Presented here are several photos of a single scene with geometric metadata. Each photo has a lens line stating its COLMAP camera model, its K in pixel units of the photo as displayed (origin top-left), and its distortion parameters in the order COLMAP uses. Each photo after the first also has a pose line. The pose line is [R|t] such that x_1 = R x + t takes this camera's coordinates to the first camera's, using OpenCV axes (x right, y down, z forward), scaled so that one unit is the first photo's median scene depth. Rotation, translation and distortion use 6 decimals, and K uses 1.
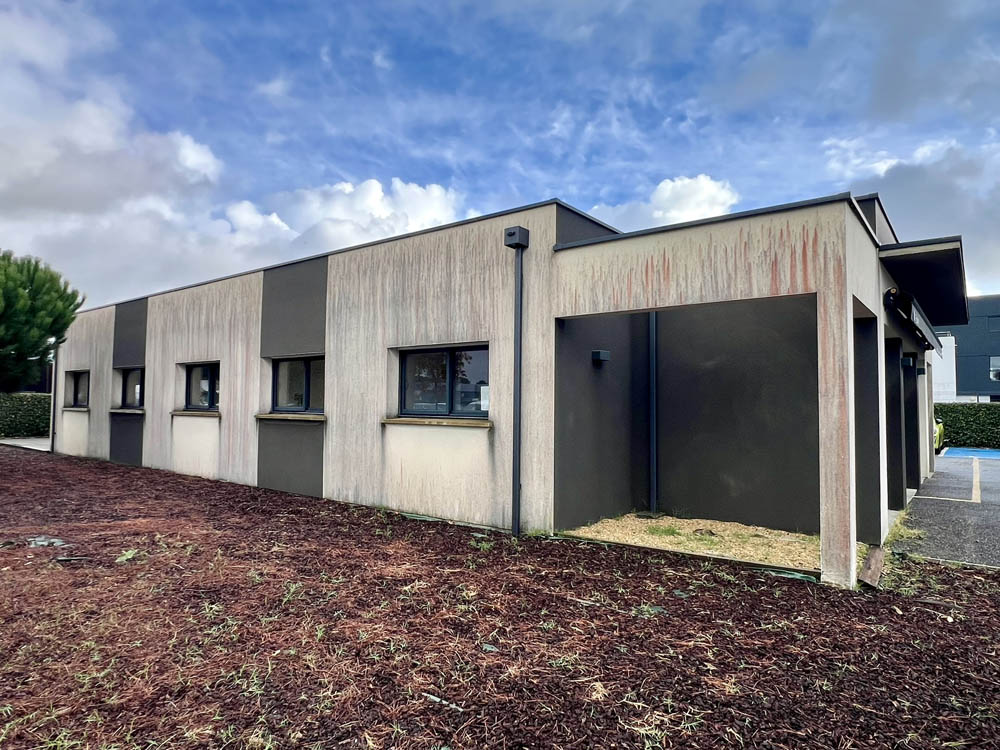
lens RADIAL K [[610.8, 0, 500.0], [0, 610.8, 375.0], [0, 0, 1]] dist [0.001222, -0.000135]
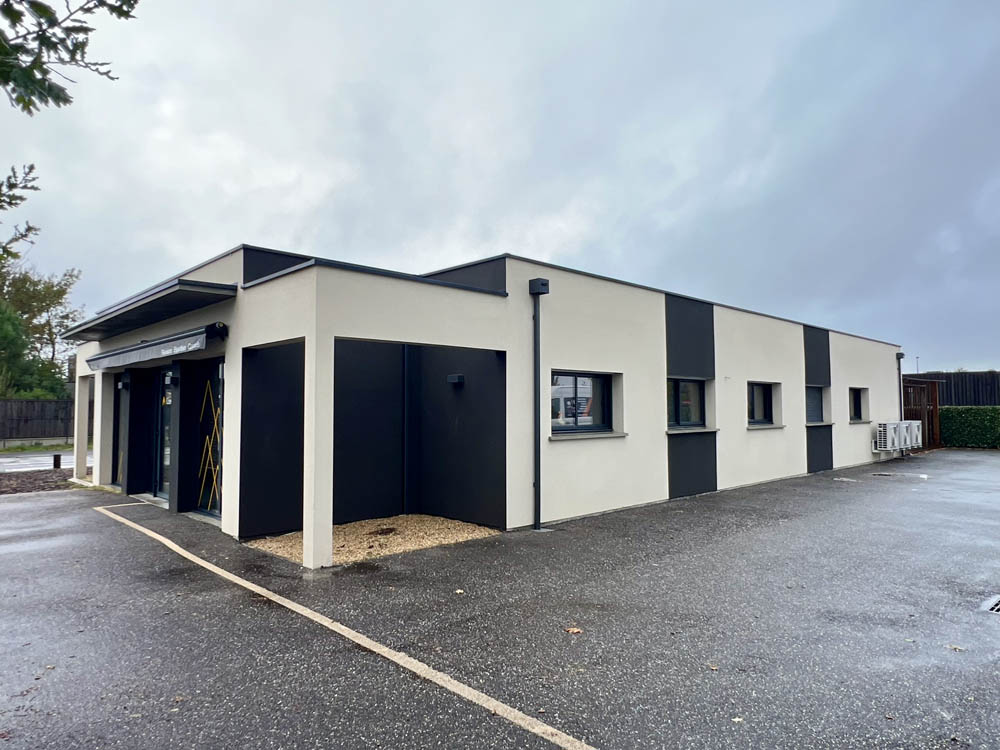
lens RADIAL K [[633.1, 0, 500.0], [0, 633.1, 375.0], [0, 0, 1]] dist [0.000338, 0.000036]
pose [[0.143684, 0.047530, 0.988482, -1.582208], [-0.026349, 0.998676, -0.044190, 0.027818], [-0.989273, -0.019696, 0.144746, 1.190164]]
